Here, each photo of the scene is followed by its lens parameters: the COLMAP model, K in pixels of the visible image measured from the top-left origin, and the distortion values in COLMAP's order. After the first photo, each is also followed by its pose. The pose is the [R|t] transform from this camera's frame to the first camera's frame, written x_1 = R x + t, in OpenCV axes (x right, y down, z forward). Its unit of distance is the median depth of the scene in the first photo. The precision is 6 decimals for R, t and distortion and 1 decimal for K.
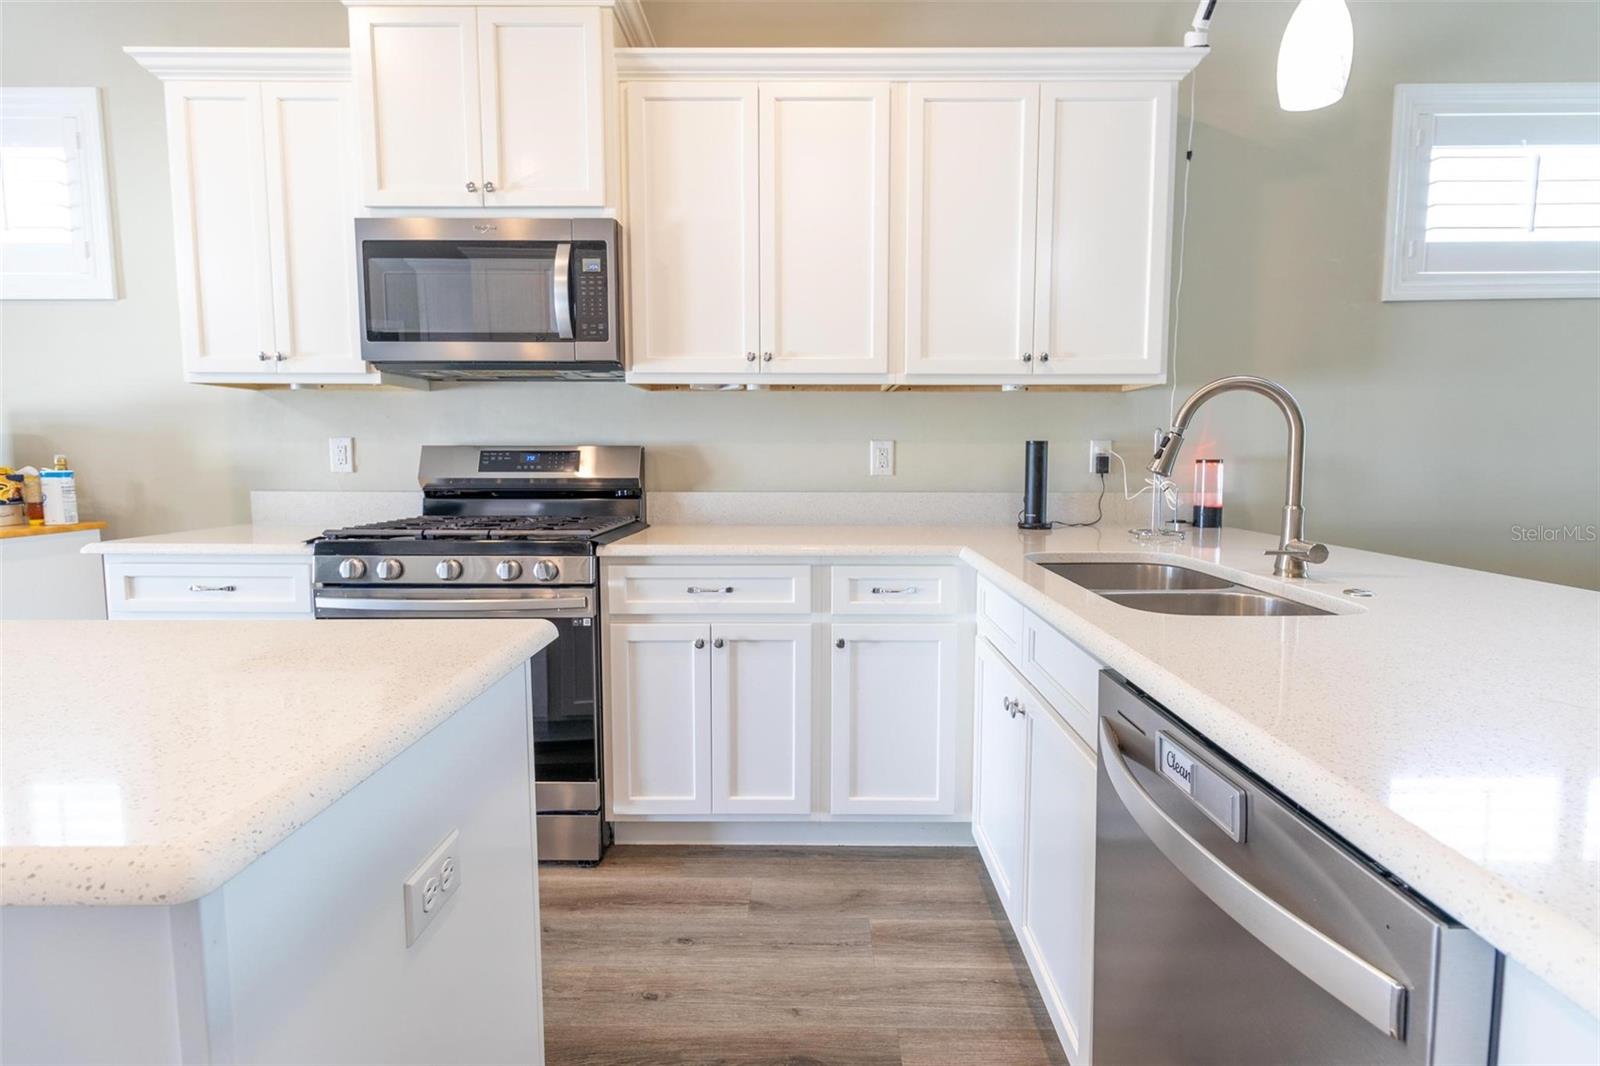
lens RADIAL K [[734.2, 0, 754.3], [0, 734.2, 528.4], [0, 0, 1]] dist [-0.005237, 0.004480]
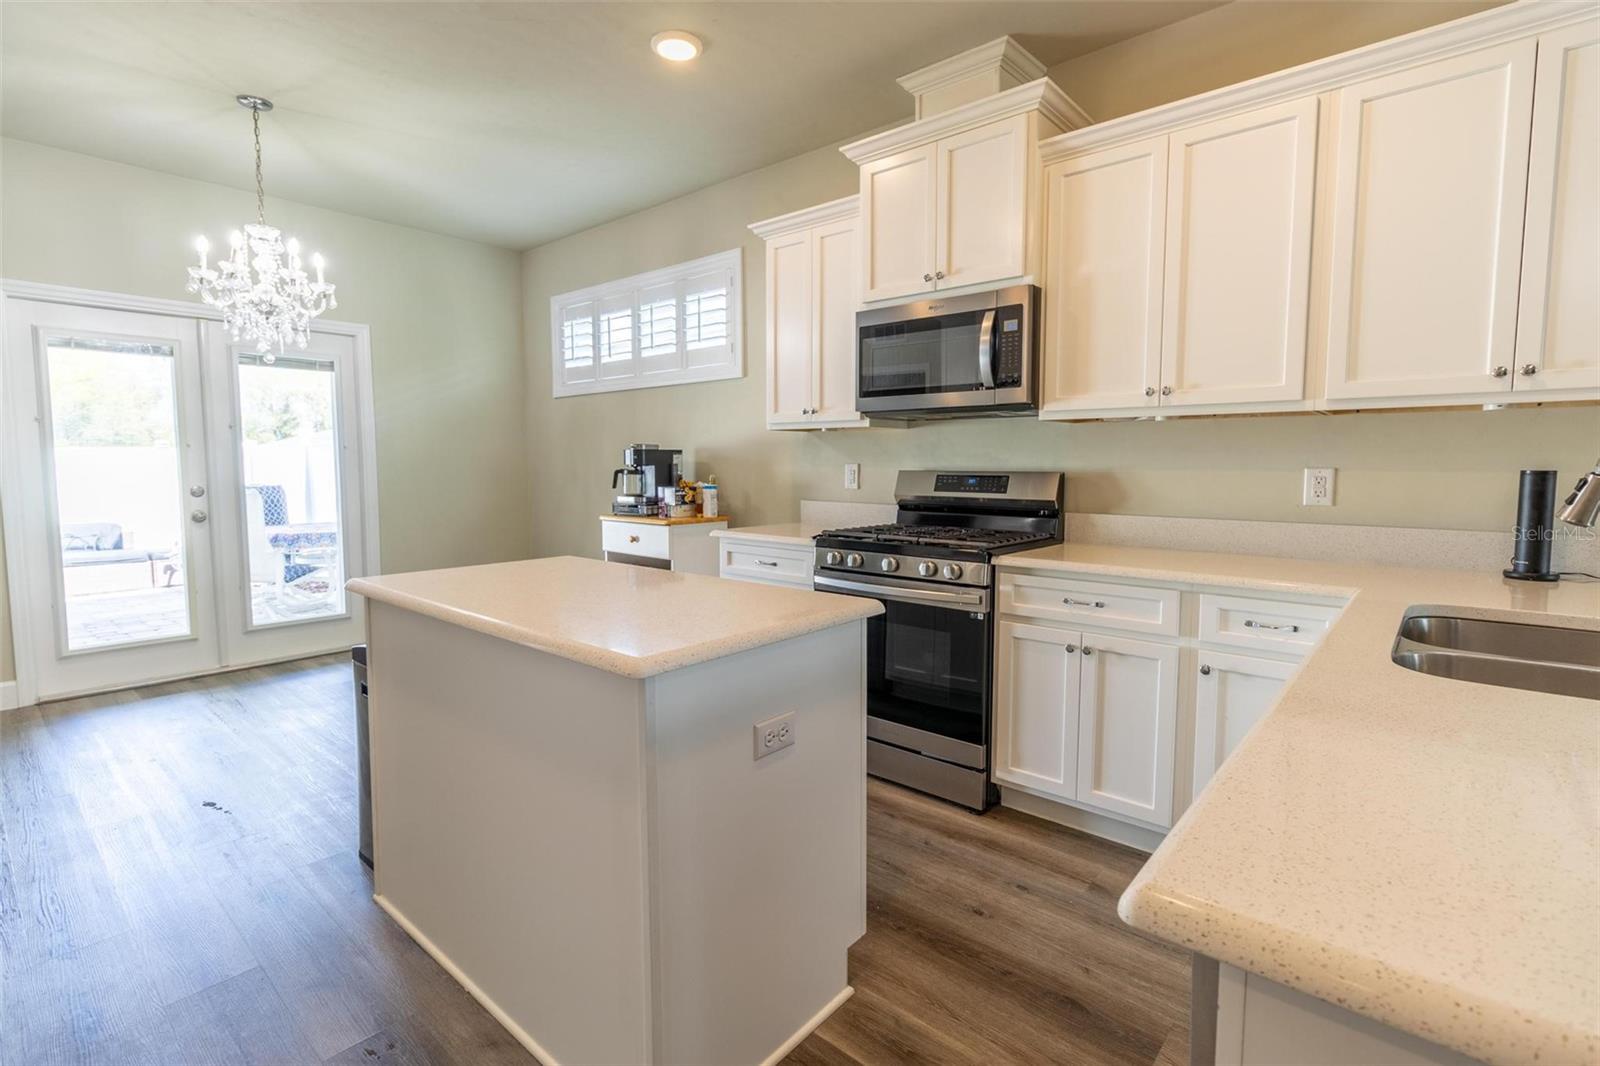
lens RADIAL K [[734.2, 0, 792.0], [0, 734.2, 534.8], [0, 0, 1]] dist [-0.005237, 0.004480]
pose [[0.753667, 0.062152, -0.654311, 0.321021], [-0.060415, 0.997855, 0.025196, -0.021722], [0.654474, 0.020541, 0.755806, -0.148261]]
